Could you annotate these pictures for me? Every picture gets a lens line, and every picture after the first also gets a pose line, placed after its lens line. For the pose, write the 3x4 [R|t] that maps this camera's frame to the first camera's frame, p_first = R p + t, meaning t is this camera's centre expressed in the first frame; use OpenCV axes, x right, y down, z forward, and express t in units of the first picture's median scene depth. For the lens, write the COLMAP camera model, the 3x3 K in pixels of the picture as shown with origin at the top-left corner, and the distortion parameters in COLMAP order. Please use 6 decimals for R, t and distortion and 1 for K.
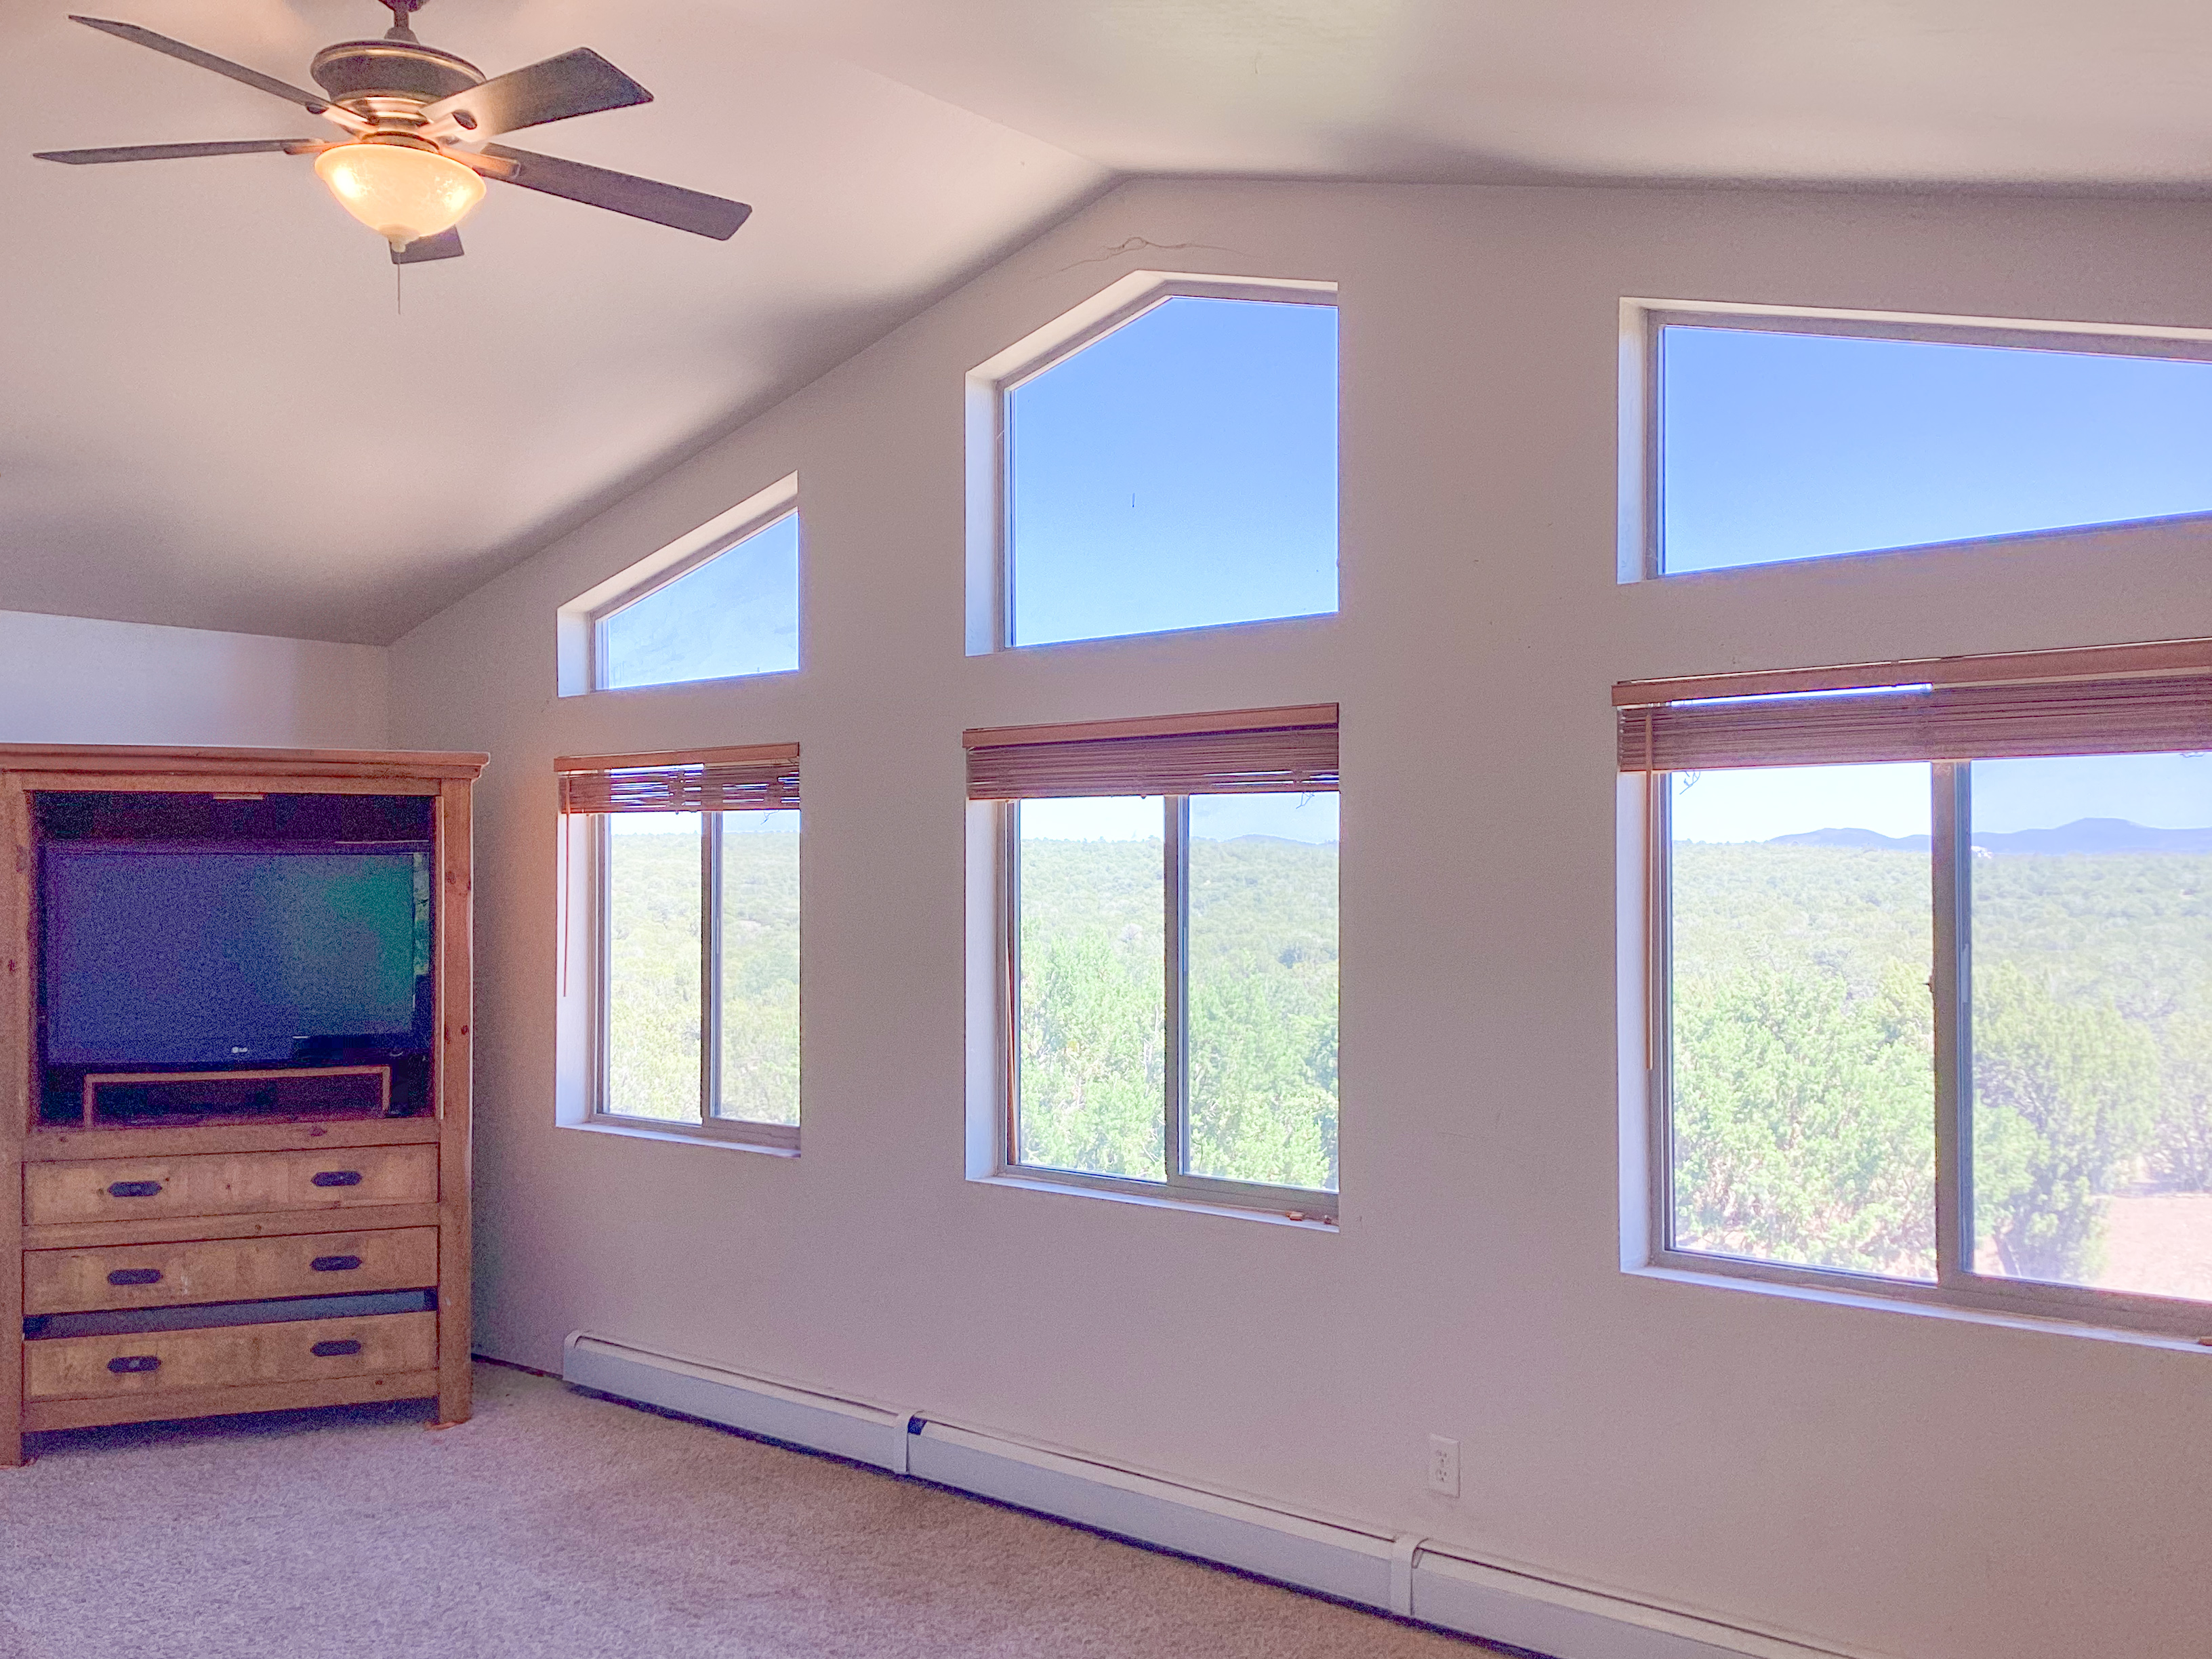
lens RADIAL K [[2047.2, 0, 1106.0], [0, 2047.2, 829.5], [0, 0, 1]] dist [0.123791, -0.210247]
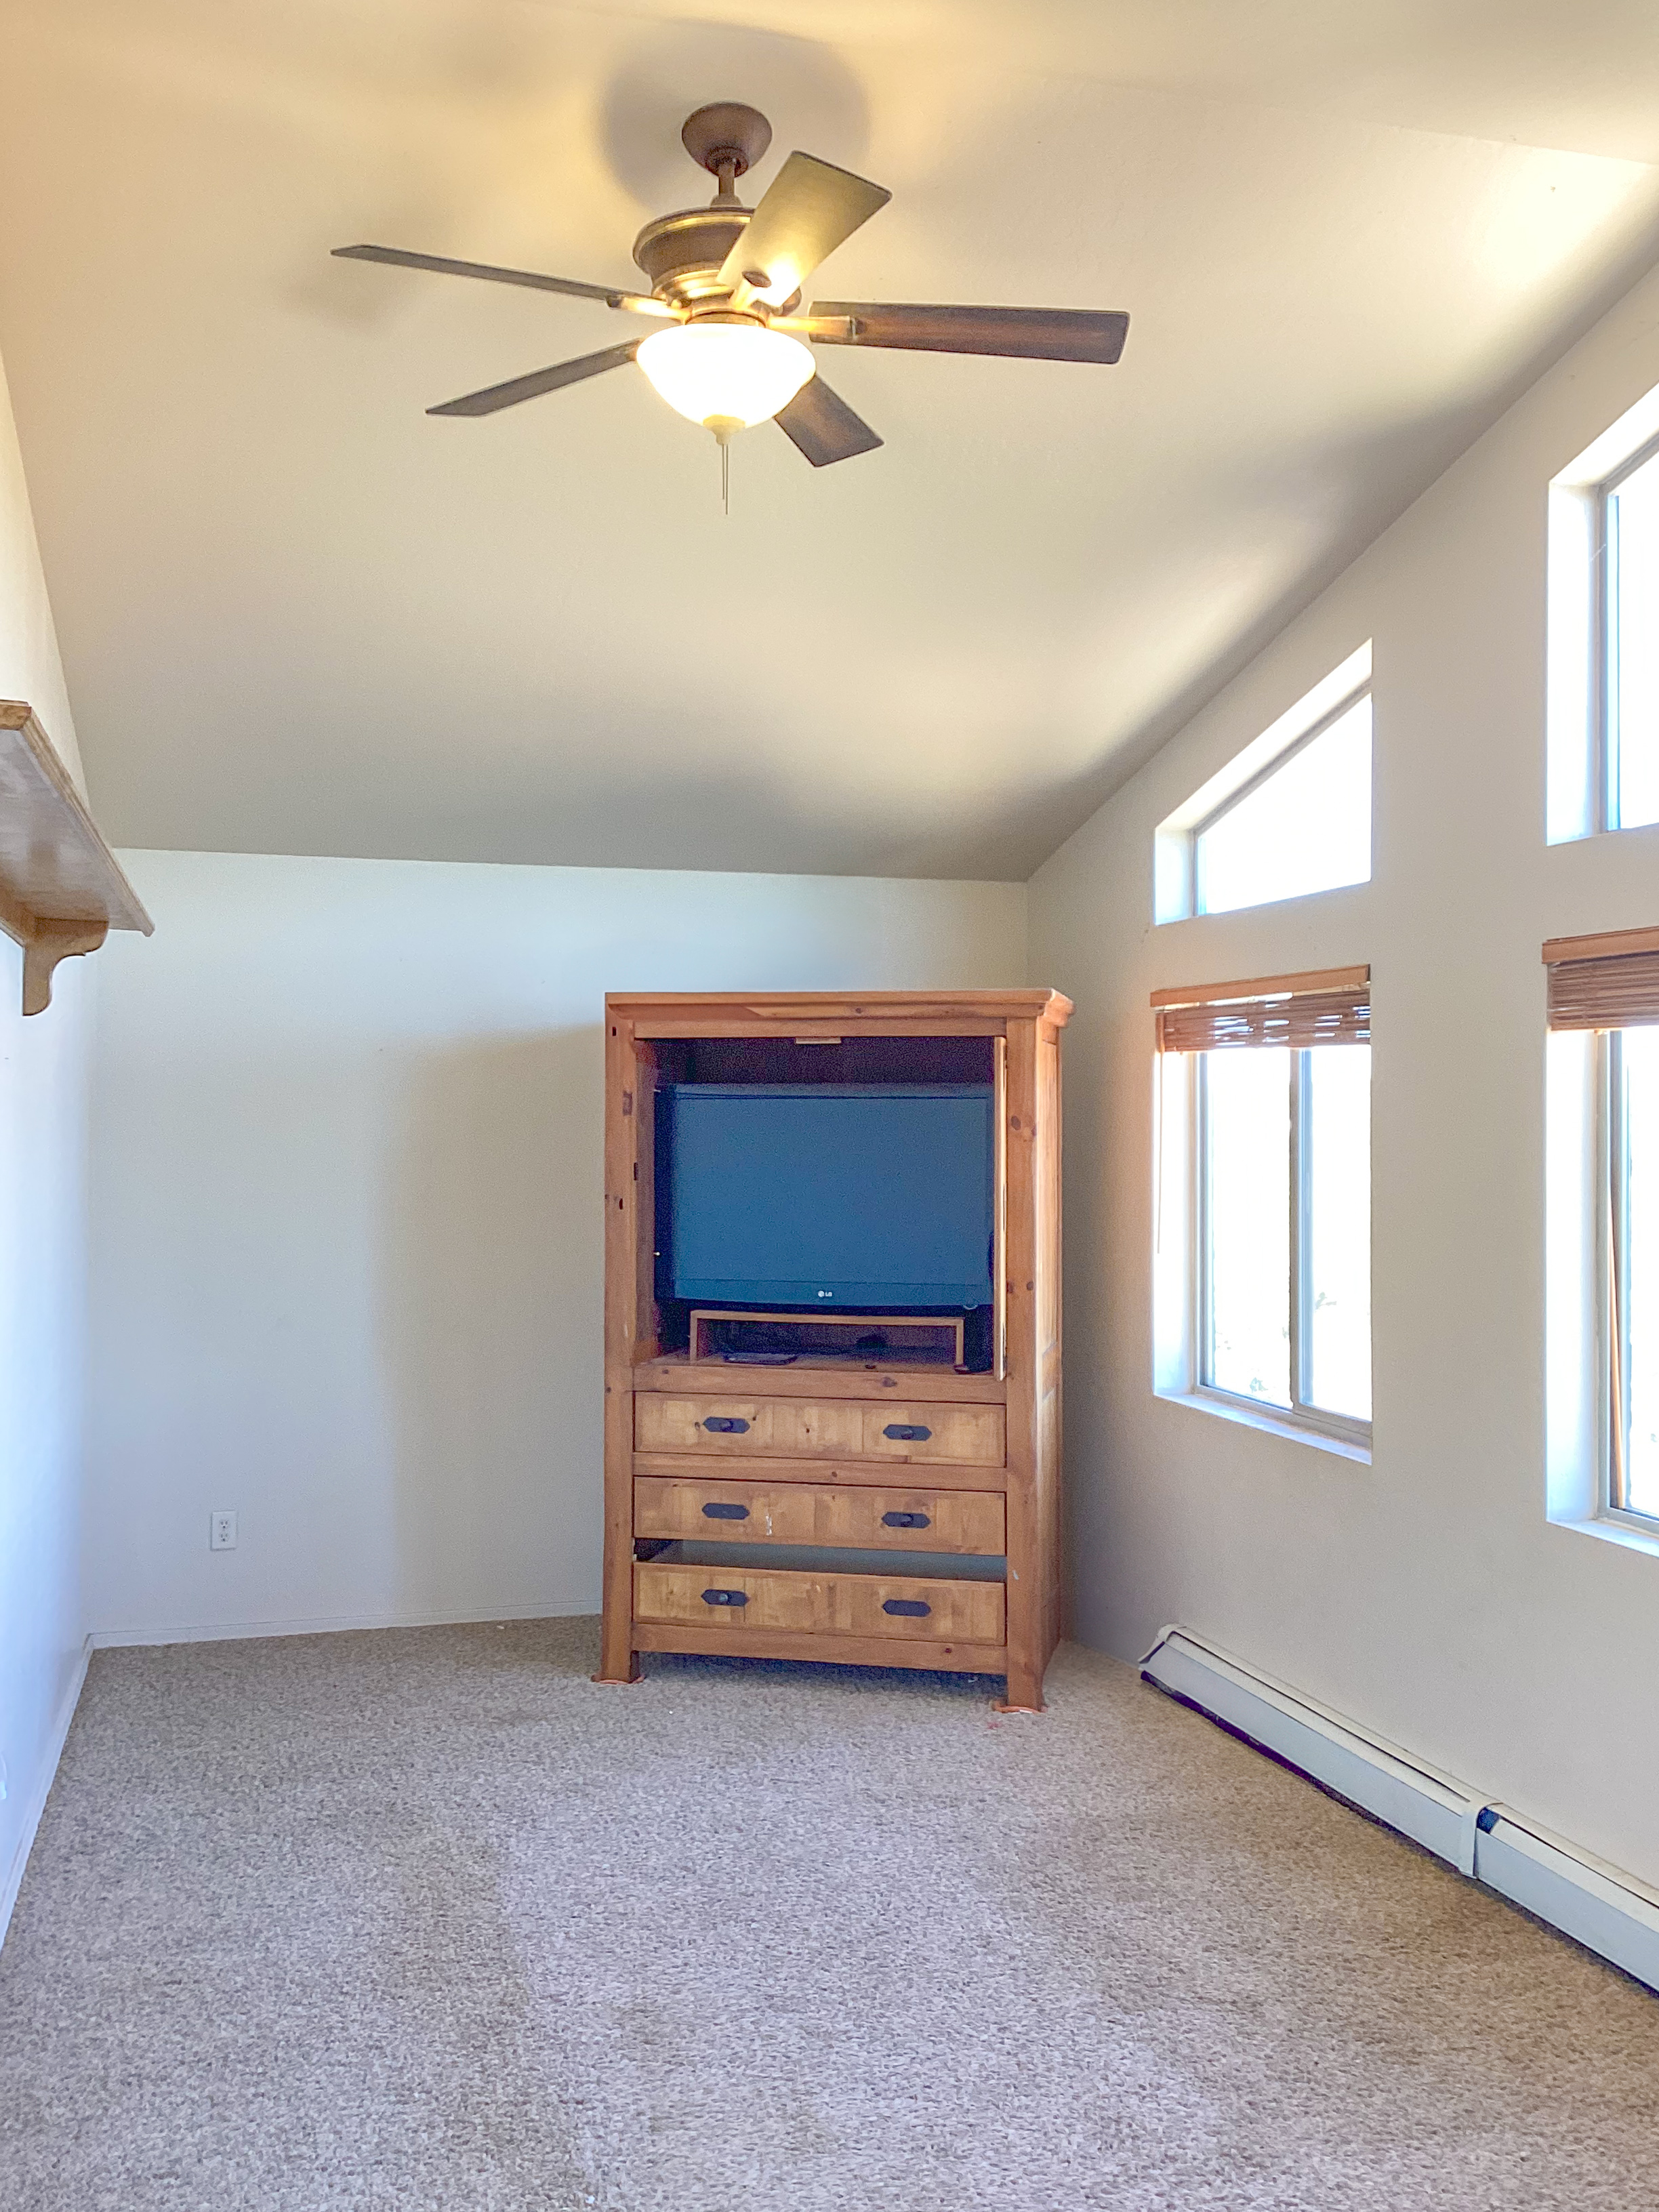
lens RADIAL K [[2047.2, 0, 826.1], [0, 2047.2, 1073.1], [0, 0, 1]] dist [0.123791, -0.210247]
pose [[0.829849, -0.006161, -0.557954, 0.137176], [0.010077, 0.999941, 0.003947, -0.003945], [0.557897, -0.008898, 0.829862, 0.185924]]
